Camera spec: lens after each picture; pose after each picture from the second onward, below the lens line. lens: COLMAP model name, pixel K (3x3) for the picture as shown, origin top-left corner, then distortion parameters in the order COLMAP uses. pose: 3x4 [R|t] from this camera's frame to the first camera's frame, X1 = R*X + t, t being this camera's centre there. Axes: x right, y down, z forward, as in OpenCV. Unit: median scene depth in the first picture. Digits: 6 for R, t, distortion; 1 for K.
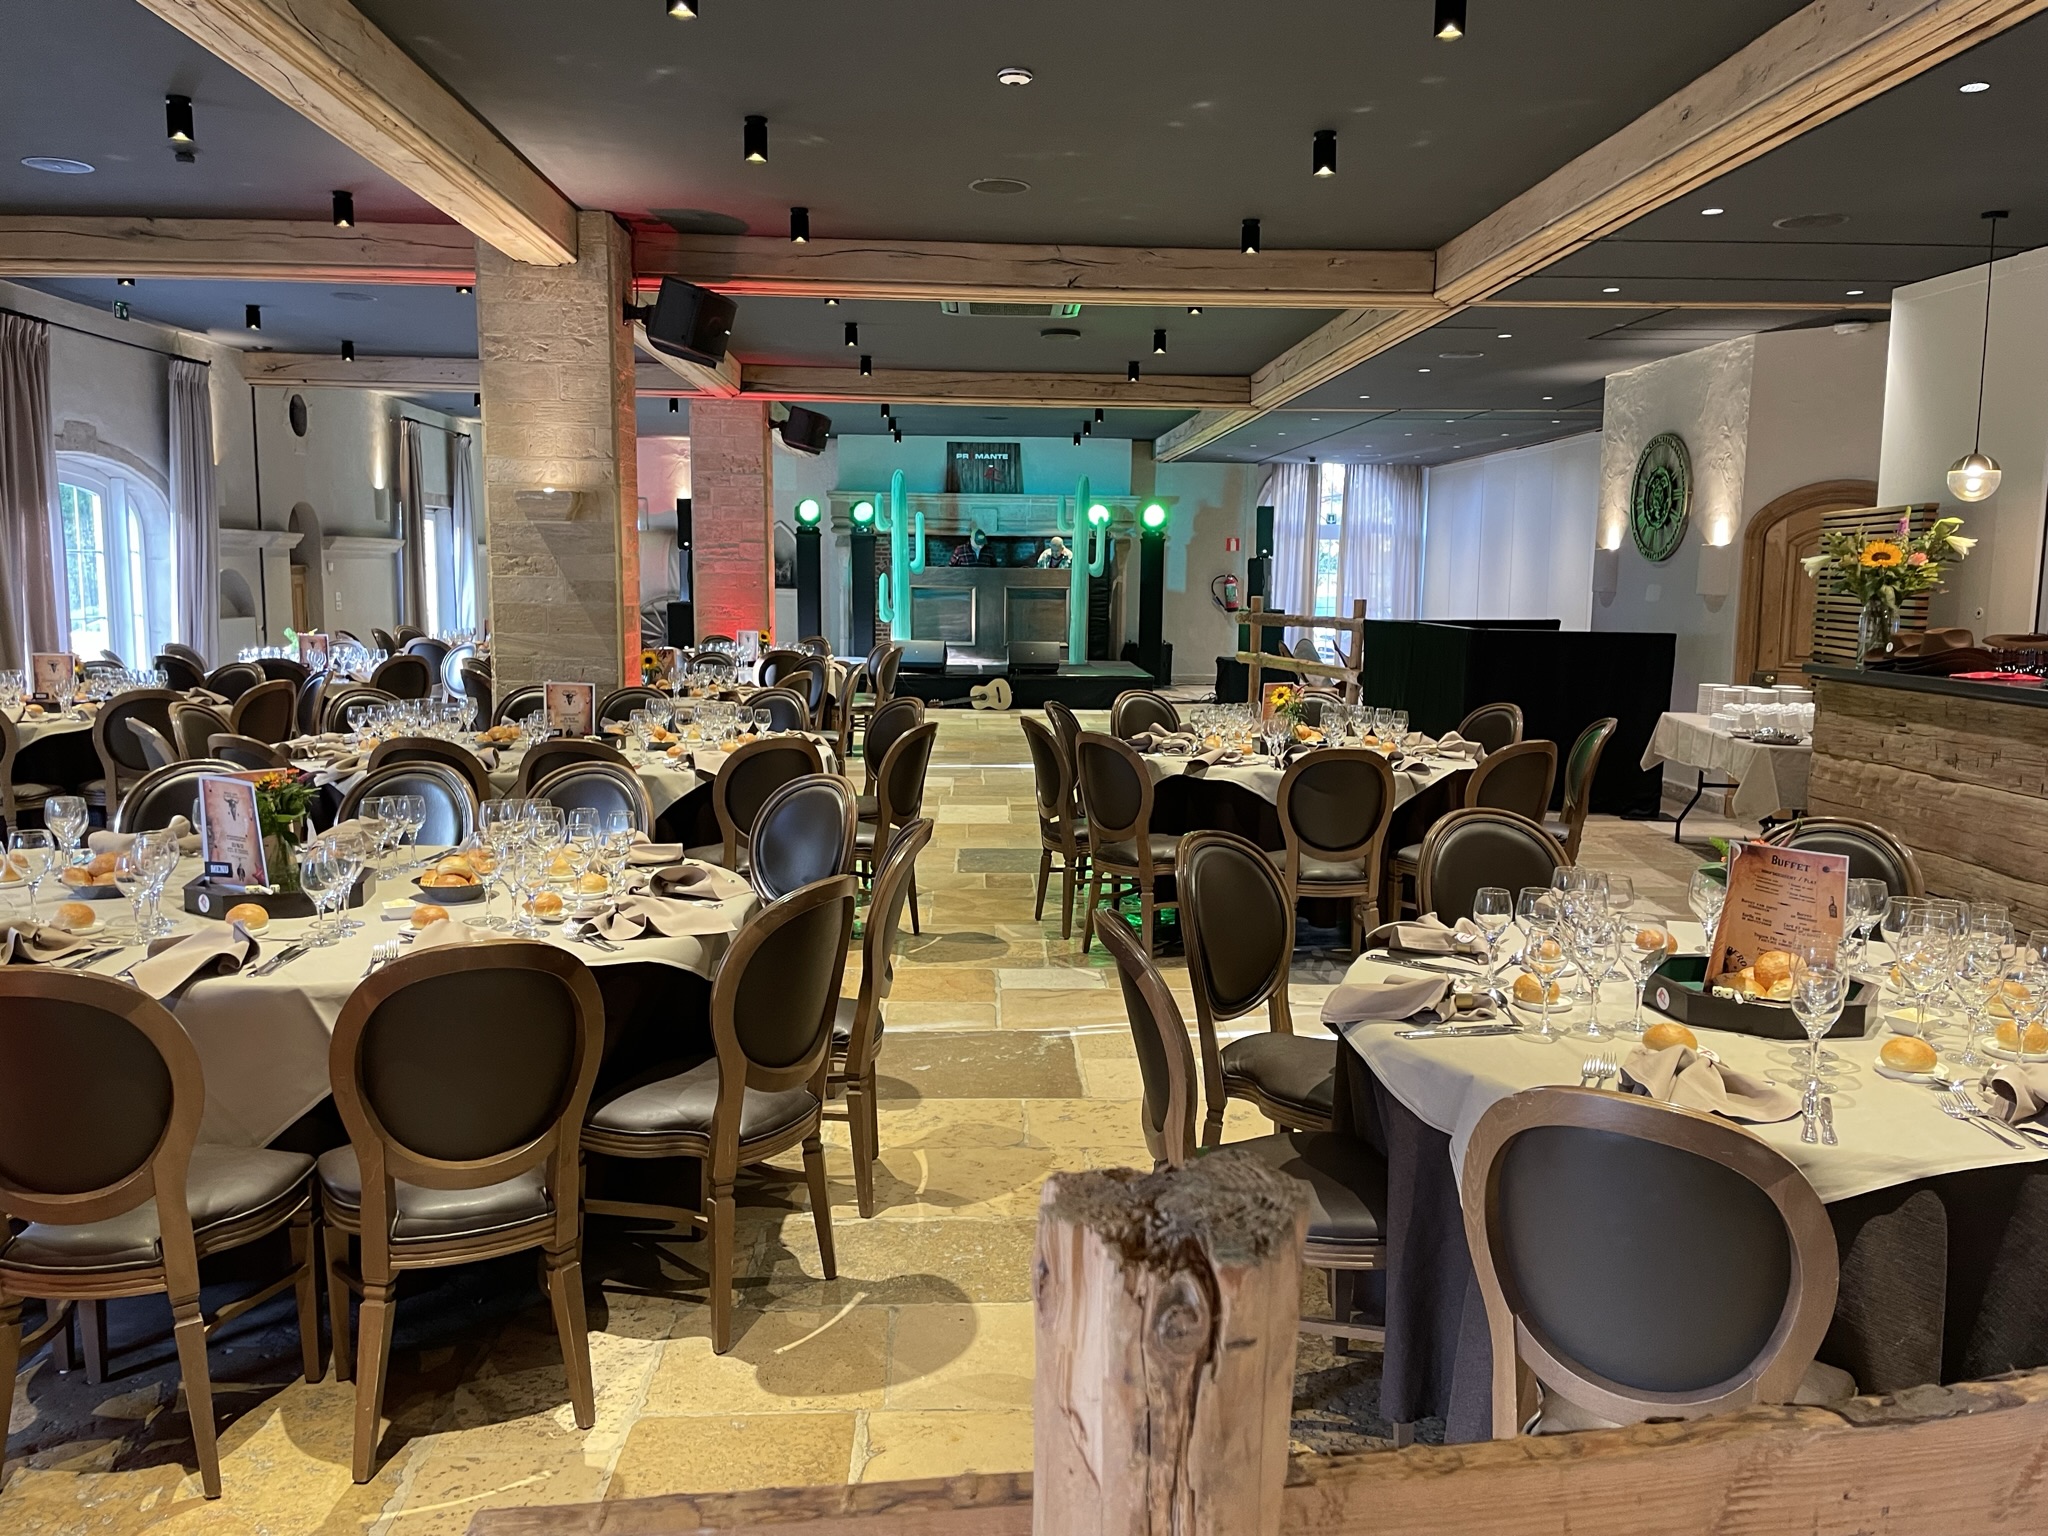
lens RADIAL K [[1558.7, 0, 1024.9], [0, 1558.7, 768.2], [0, 0, 1]] dist [0.054133, 0.000308]
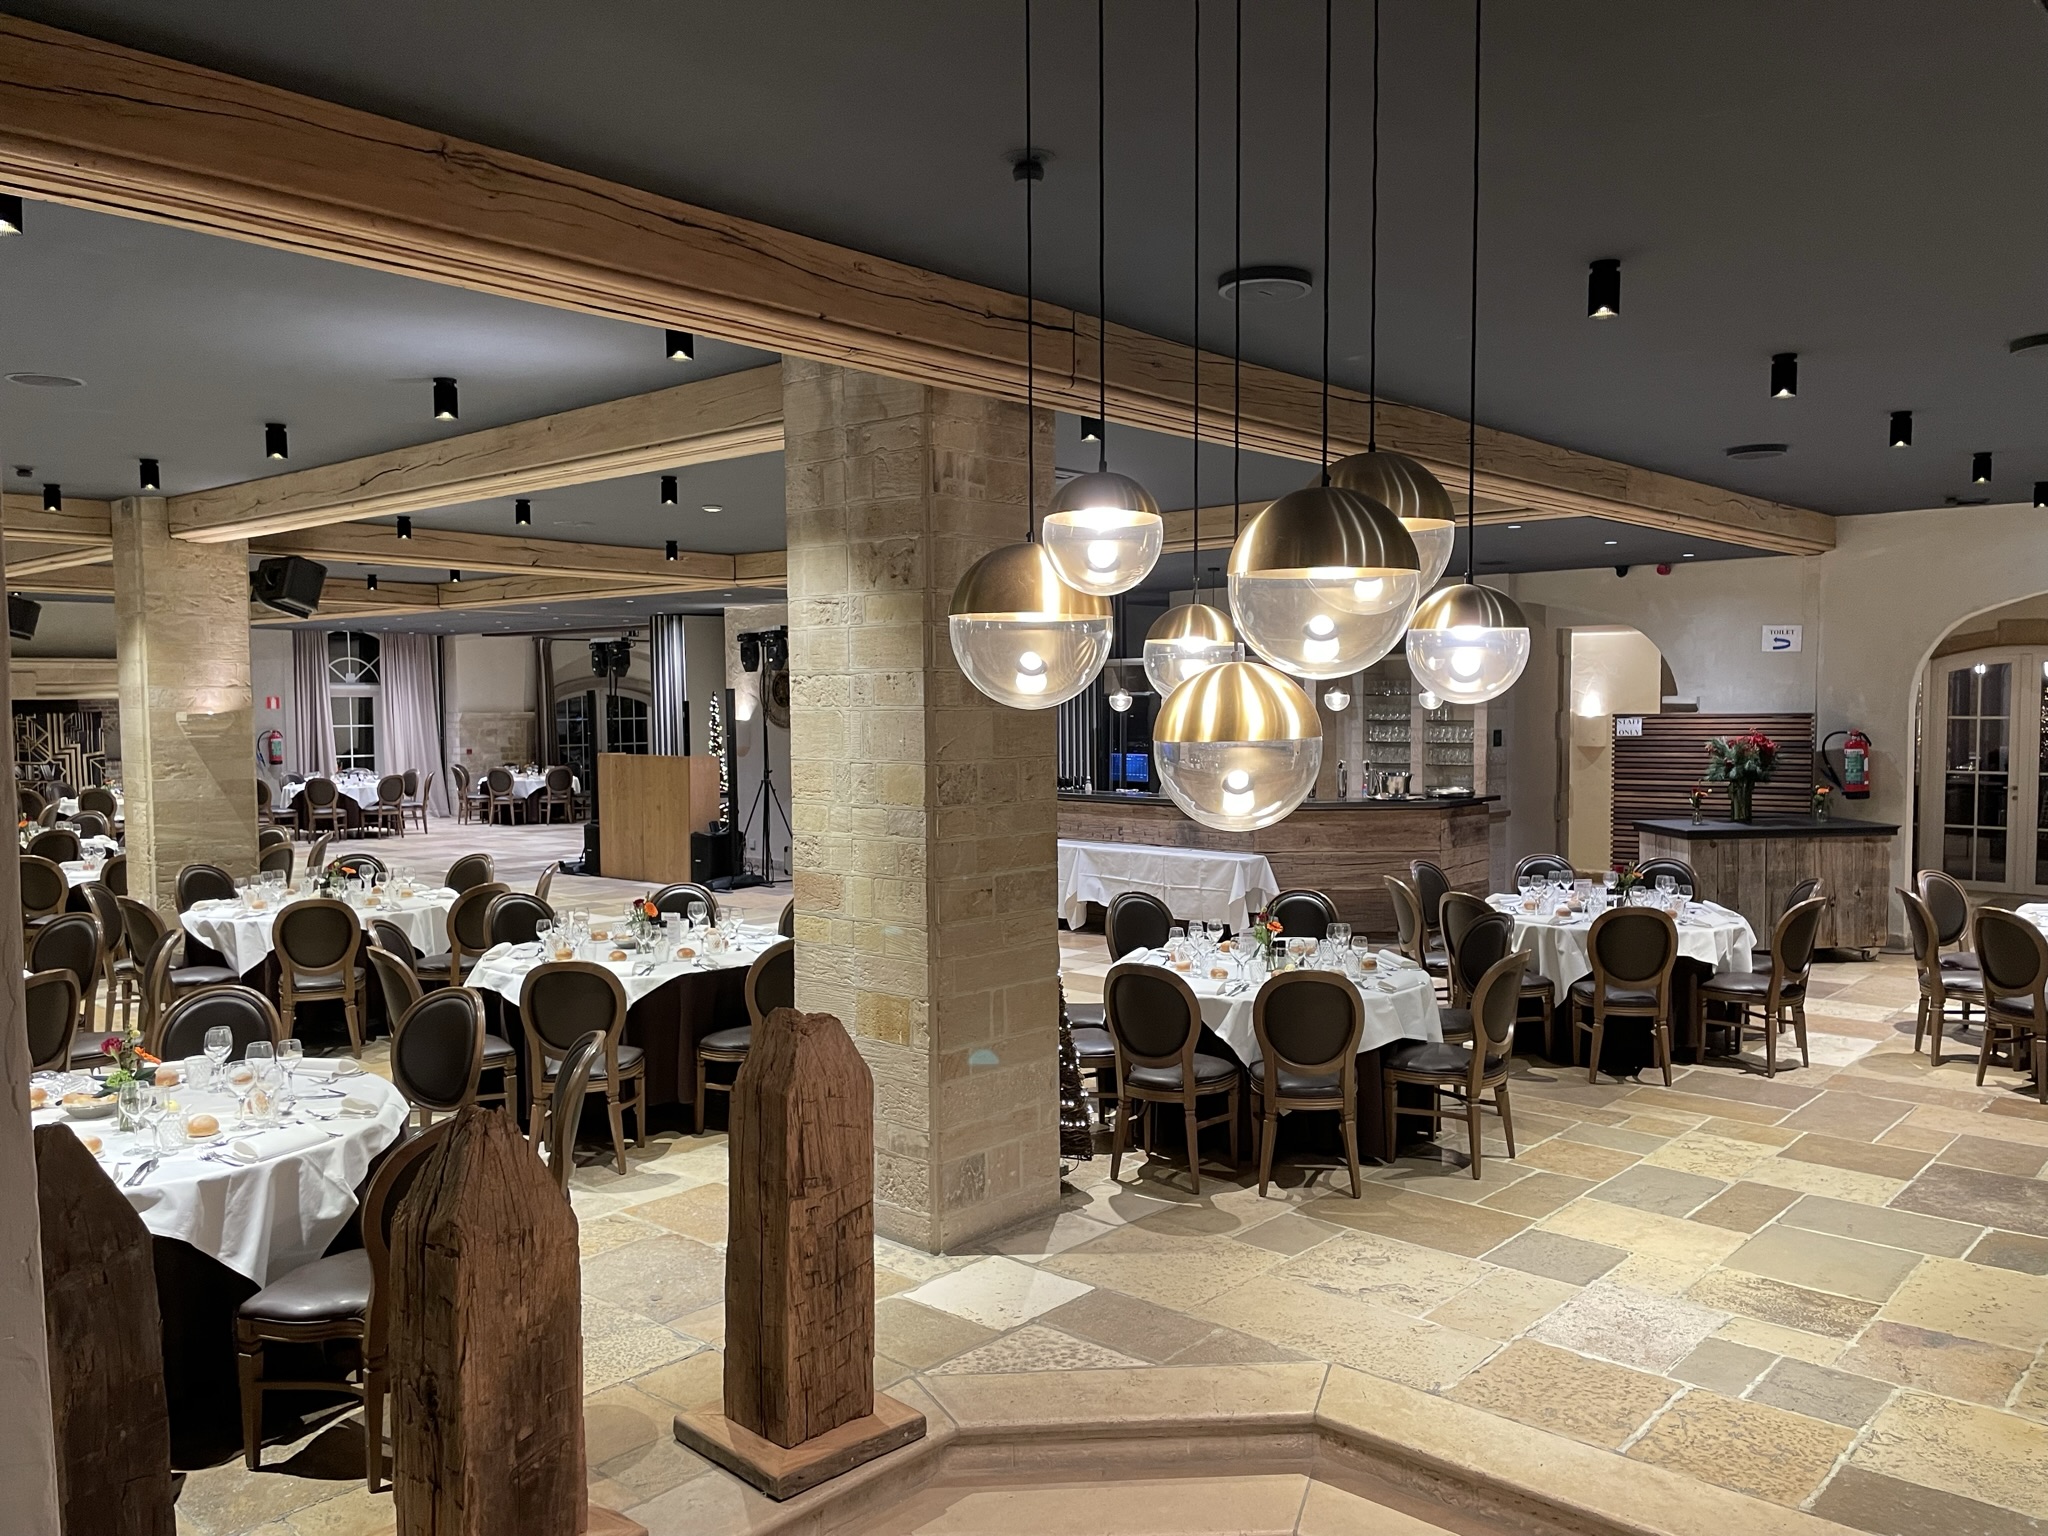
lens RADIAL K [[1558.7, 0, 1024.7], [0, 1558.7, 771.5], [0, 0, 1]] dist [0.054133, 0.000308]
pose [[0.703884, -0.049922, 0.708559, -0.745291], [0.101411, 0.994371, -0.030682, -0.019938], [-0.703039, 0.093452, 0.704985, -0.383805]]
